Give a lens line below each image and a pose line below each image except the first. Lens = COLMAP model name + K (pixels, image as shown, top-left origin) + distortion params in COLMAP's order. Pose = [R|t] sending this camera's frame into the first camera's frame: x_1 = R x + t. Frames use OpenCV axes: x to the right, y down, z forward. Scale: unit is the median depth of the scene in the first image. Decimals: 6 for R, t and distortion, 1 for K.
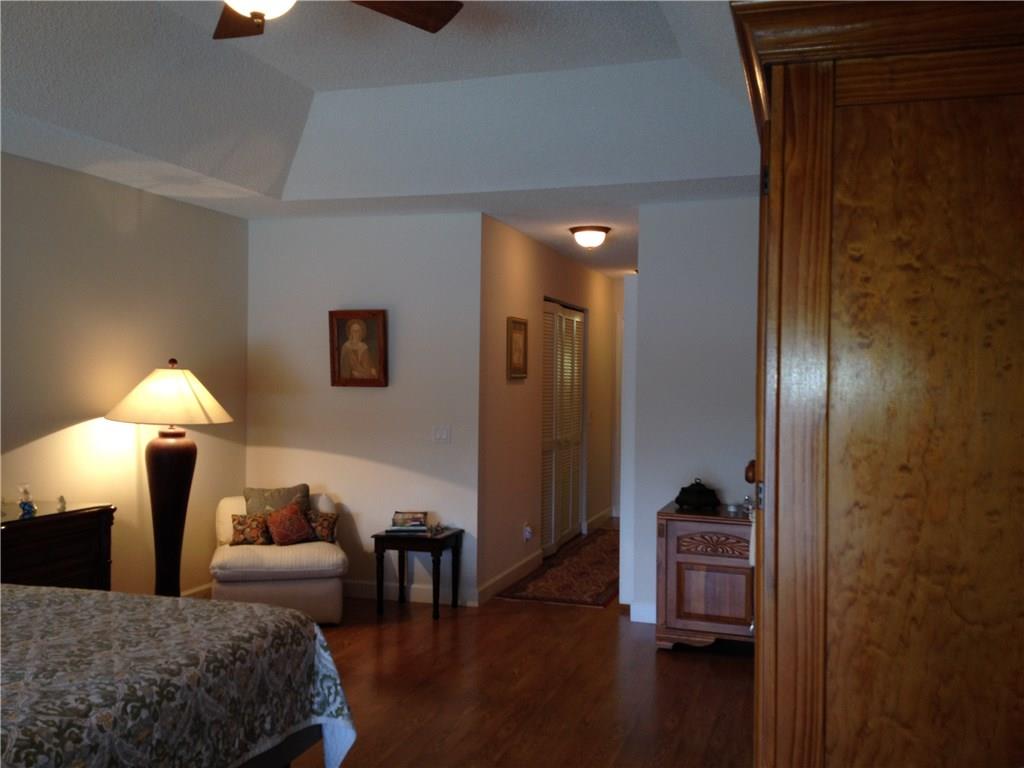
lens RADIAL K [[957.8, 0, 509.9], [0, 957.8, 387.8], [0, 0, 1]] dist [0.177129, -0.336124]
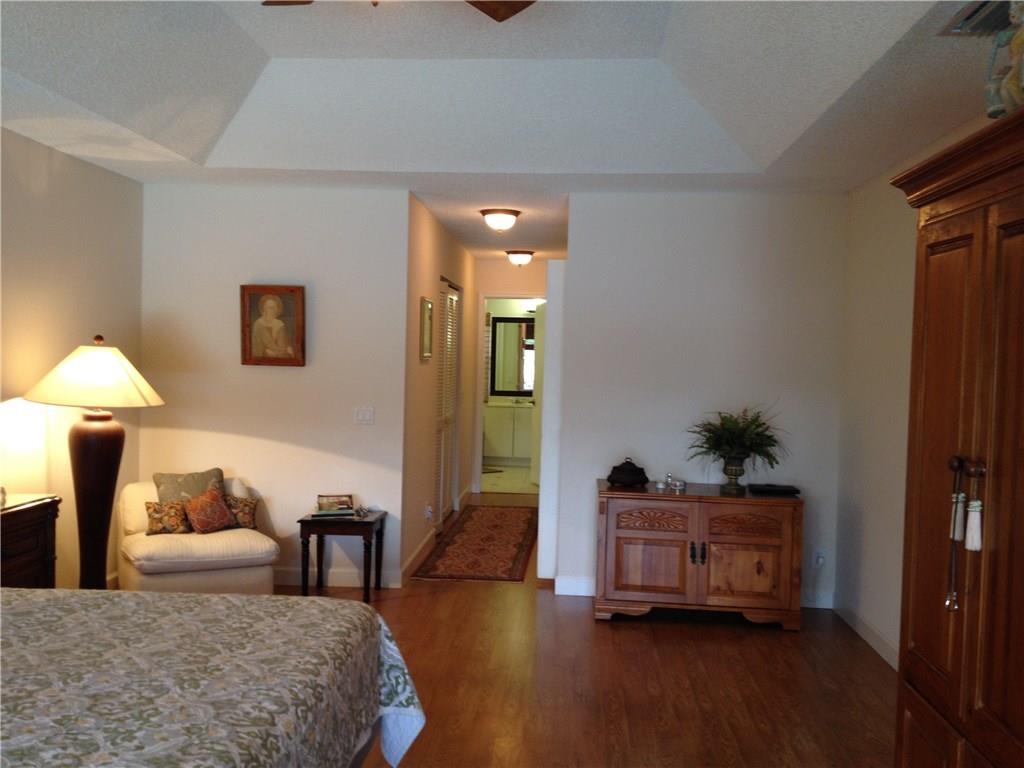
lens RADIAL K [[957.8, 0, 509.9], [0, 957.8, 387.8], [0, 0, 1]] dist [0.177129, -0.336124]
pose [[0.971164, 0.005315, 0.238352, -0.182296], [-0.012206, 0.999549, 0.027446, -0.009956], [-0.238098, -0.029564, 0.970791, 0.010026]]
